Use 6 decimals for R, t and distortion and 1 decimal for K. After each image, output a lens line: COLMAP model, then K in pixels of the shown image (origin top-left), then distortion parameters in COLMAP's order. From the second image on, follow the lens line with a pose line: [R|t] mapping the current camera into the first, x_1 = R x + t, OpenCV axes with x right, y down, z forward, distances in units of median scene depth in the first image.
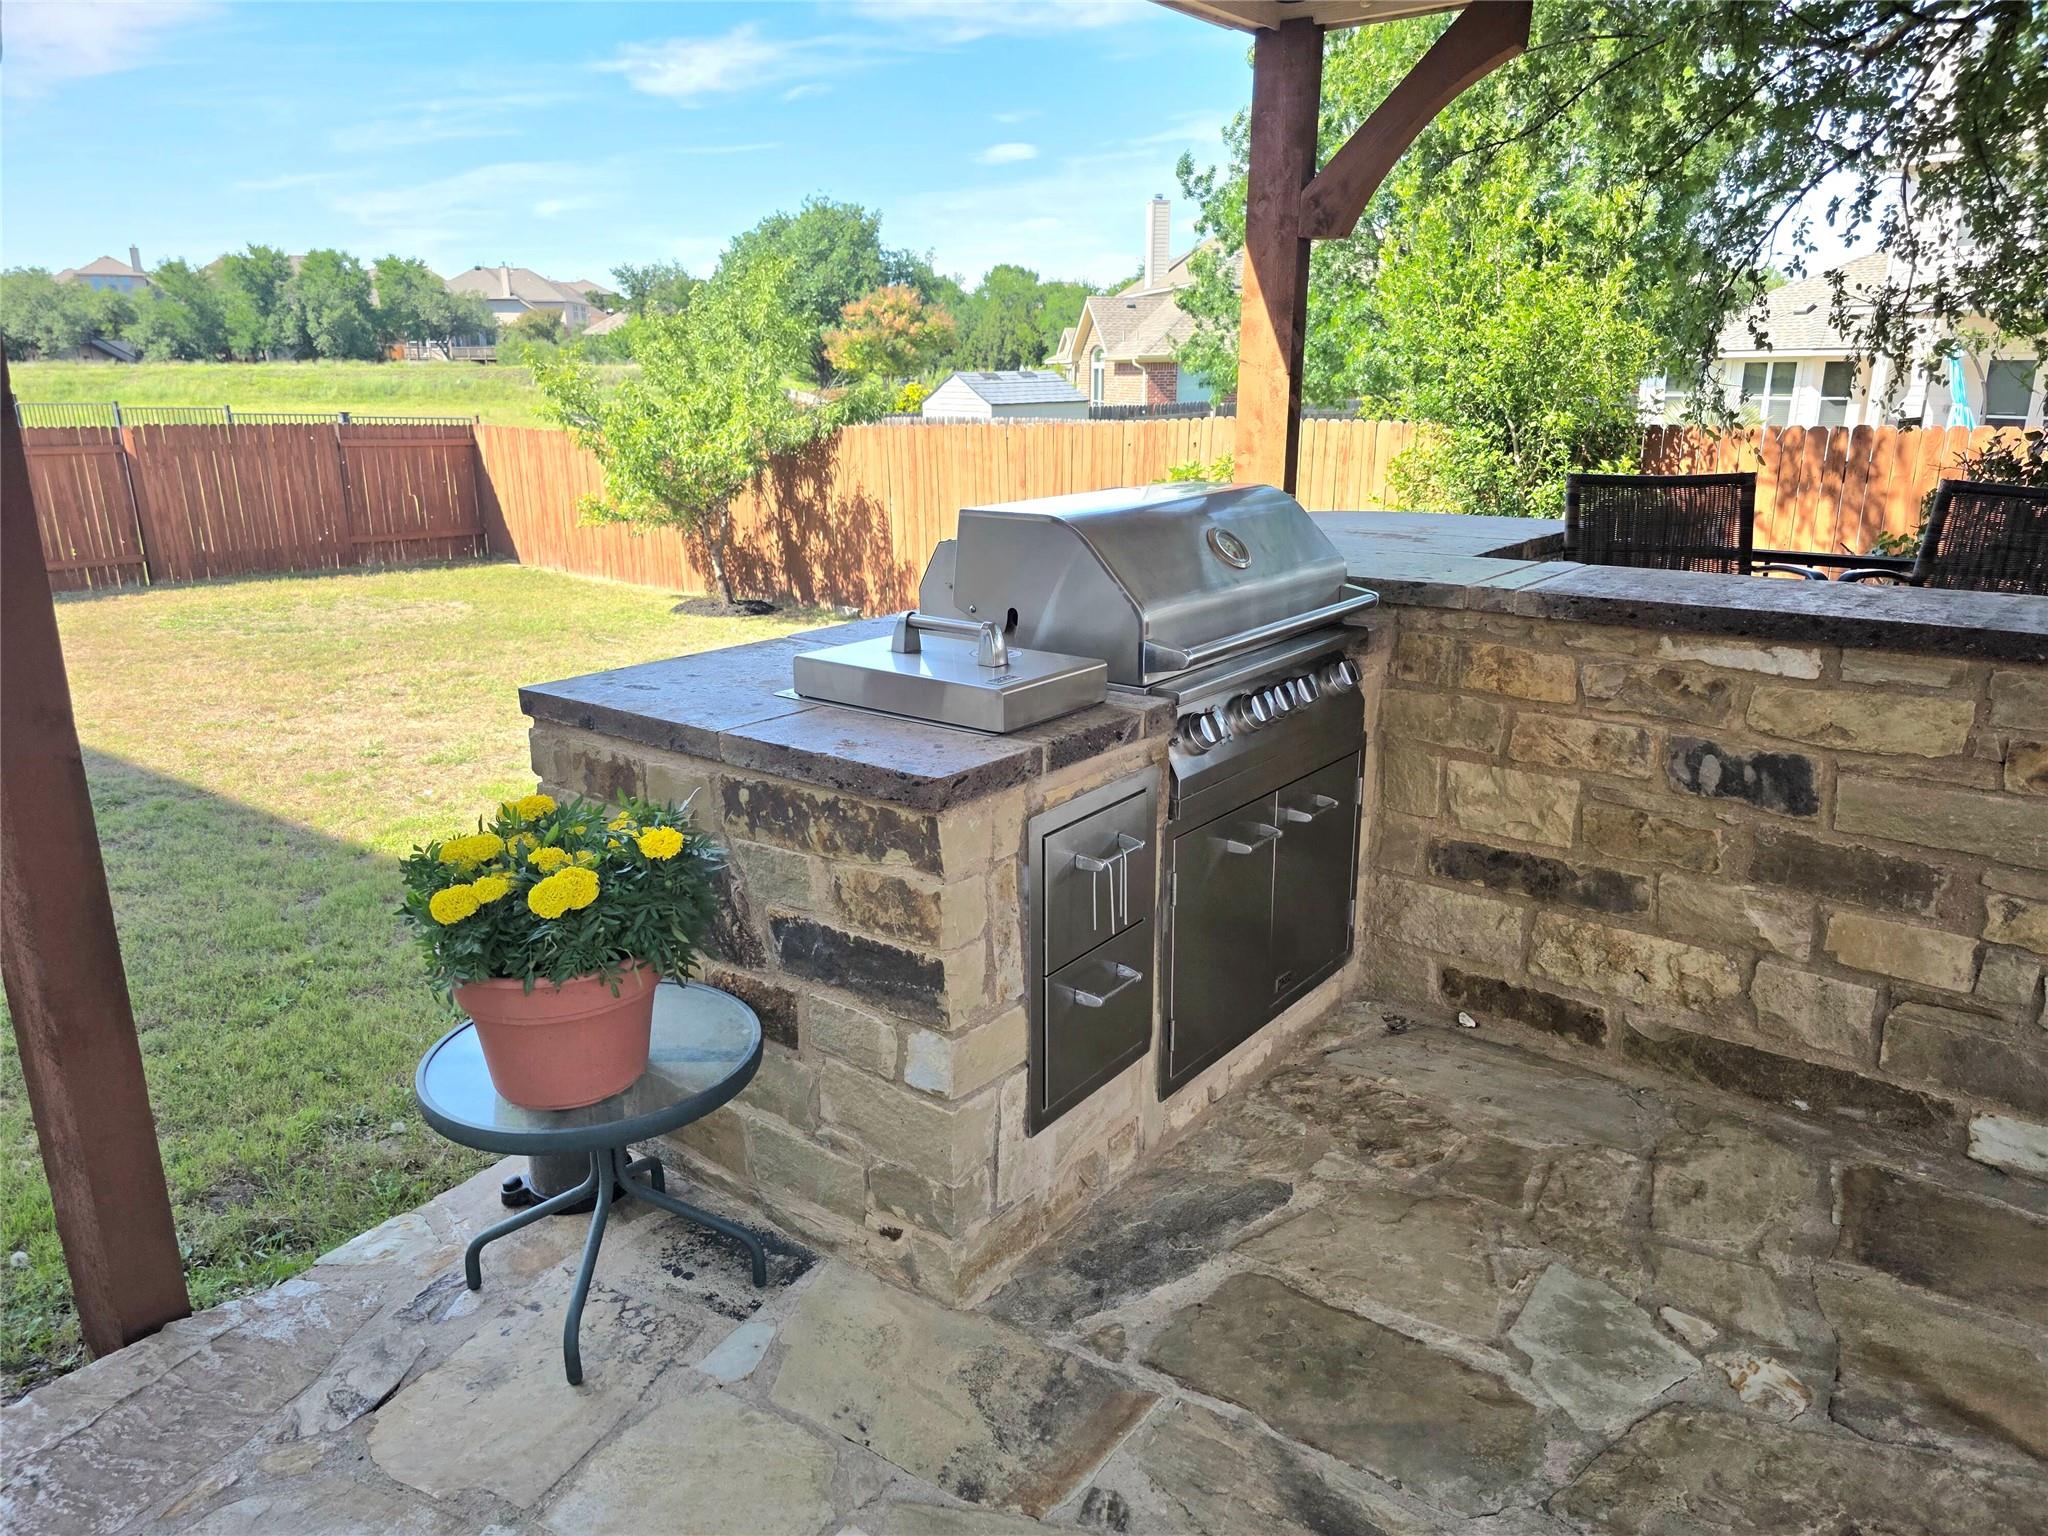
lens RADIAL K [[1372.7, 0, 1024.0], [0, 1372.7, 768.0], [0, 0, 1]] dist [0.076083, -0.077156]
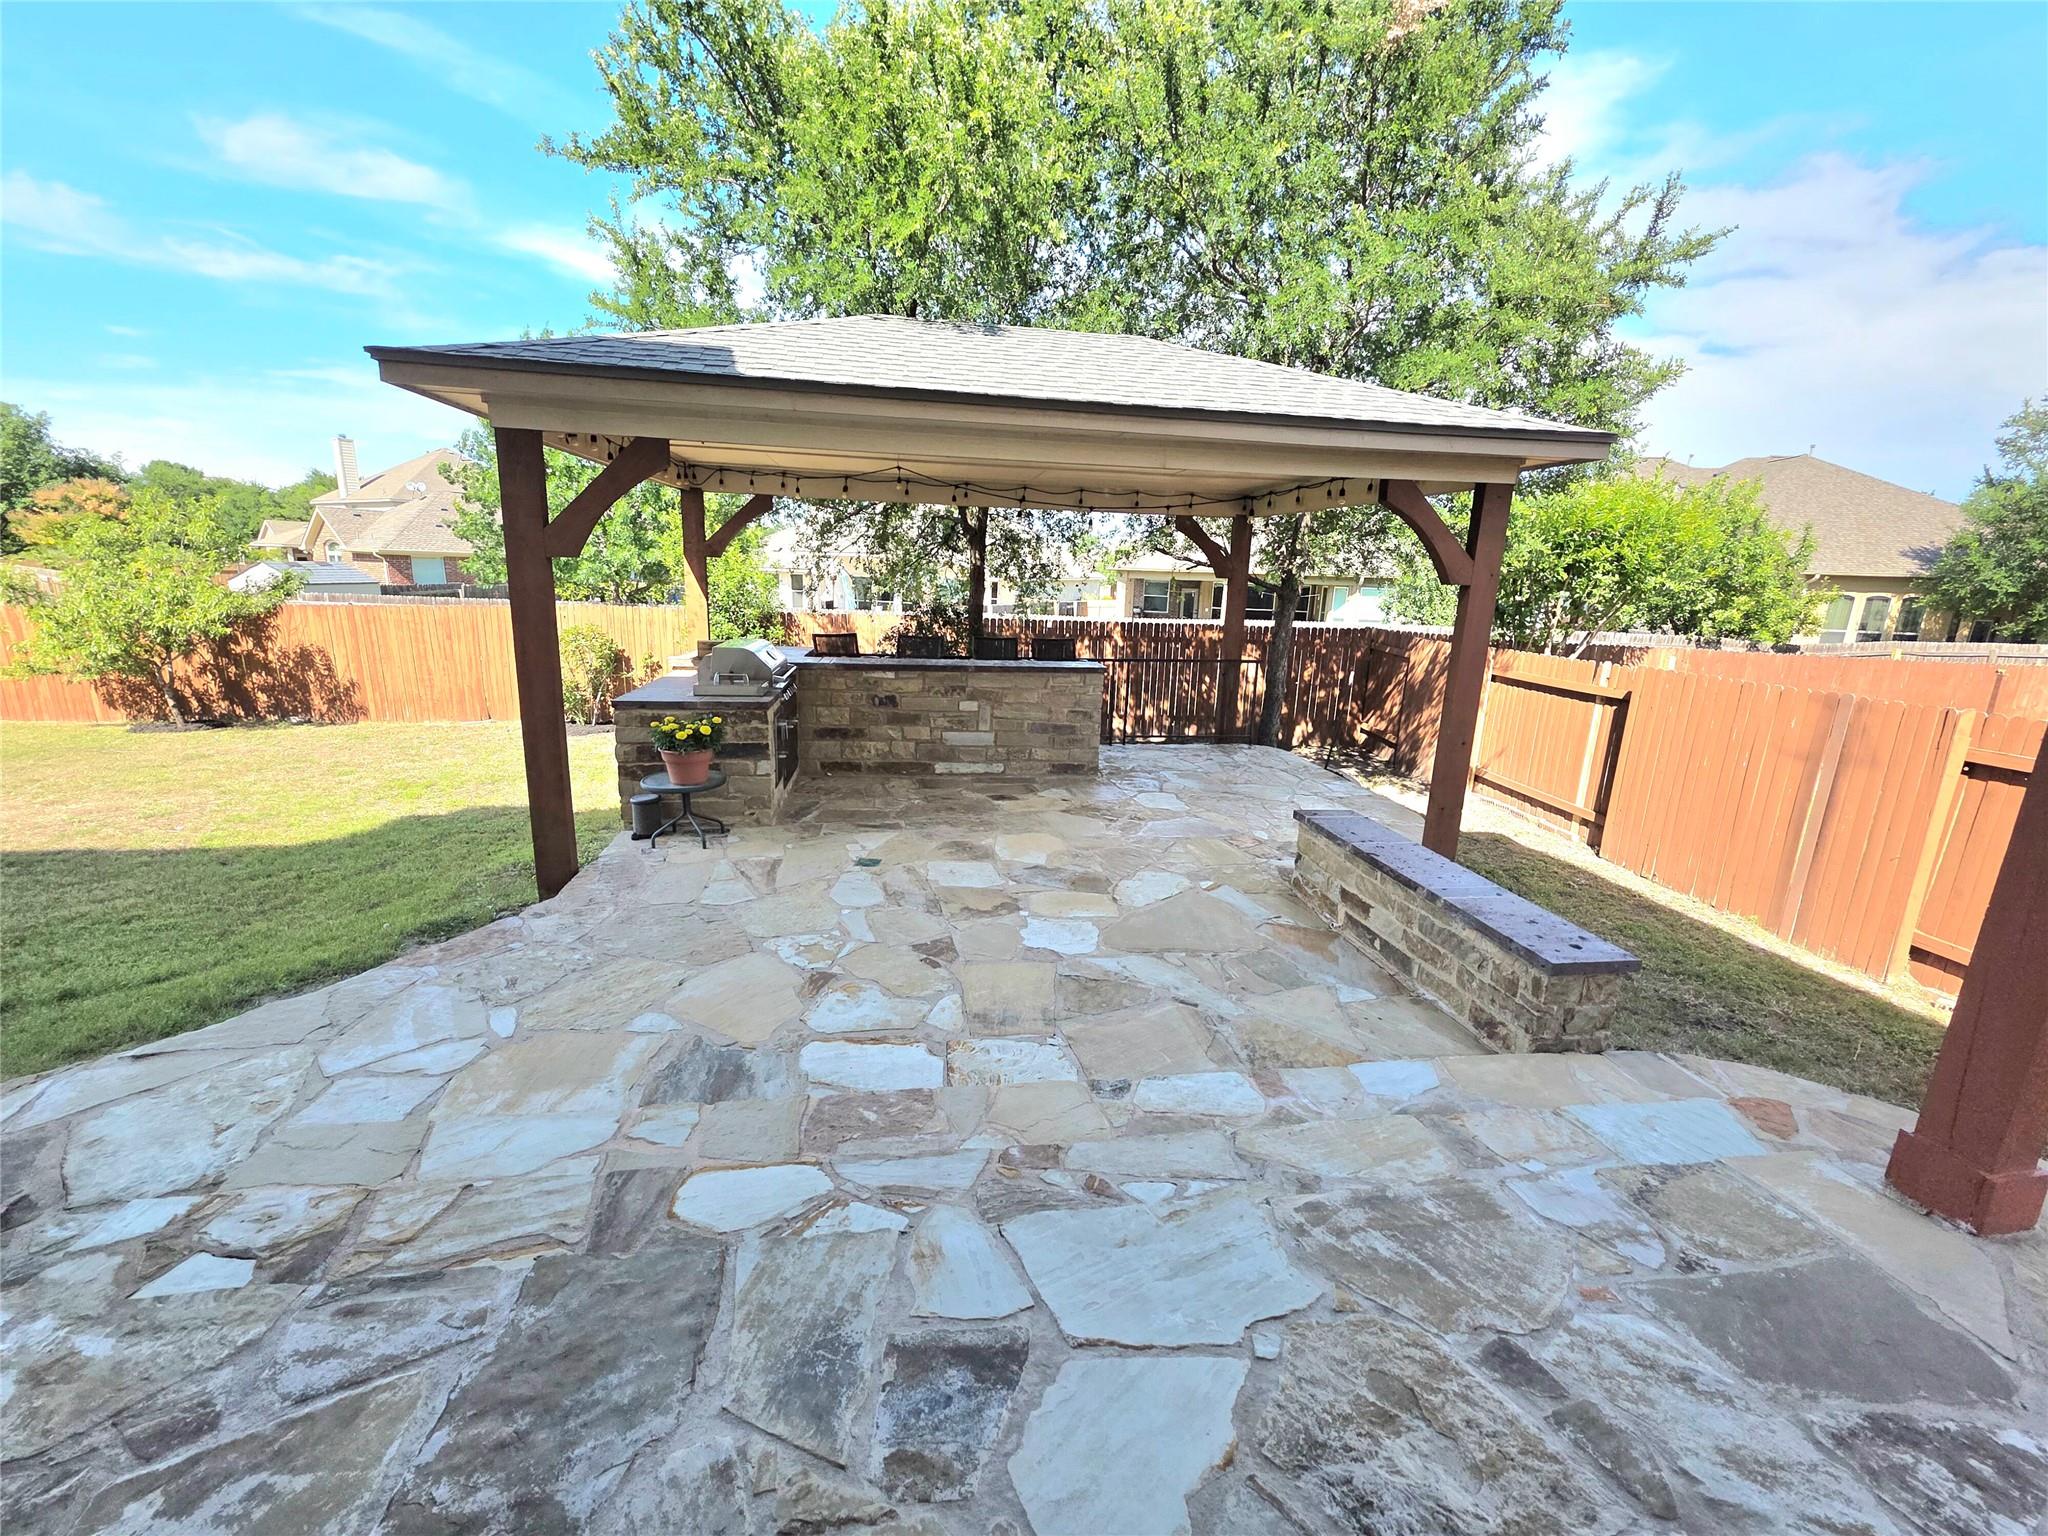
lens RADIAL K [[832.2, 0, 1024.0], [0, 832.2, 768.0], [0, 0, 1]] dist [0.018515, 0.000163]
pose [[0.694929, -0.138400, 0.705634, -0.245495], [0.163118, 0.986063, 0.032758, 0.045766], [-0.700333, 0.092337, 0.707819, -0.270314]]
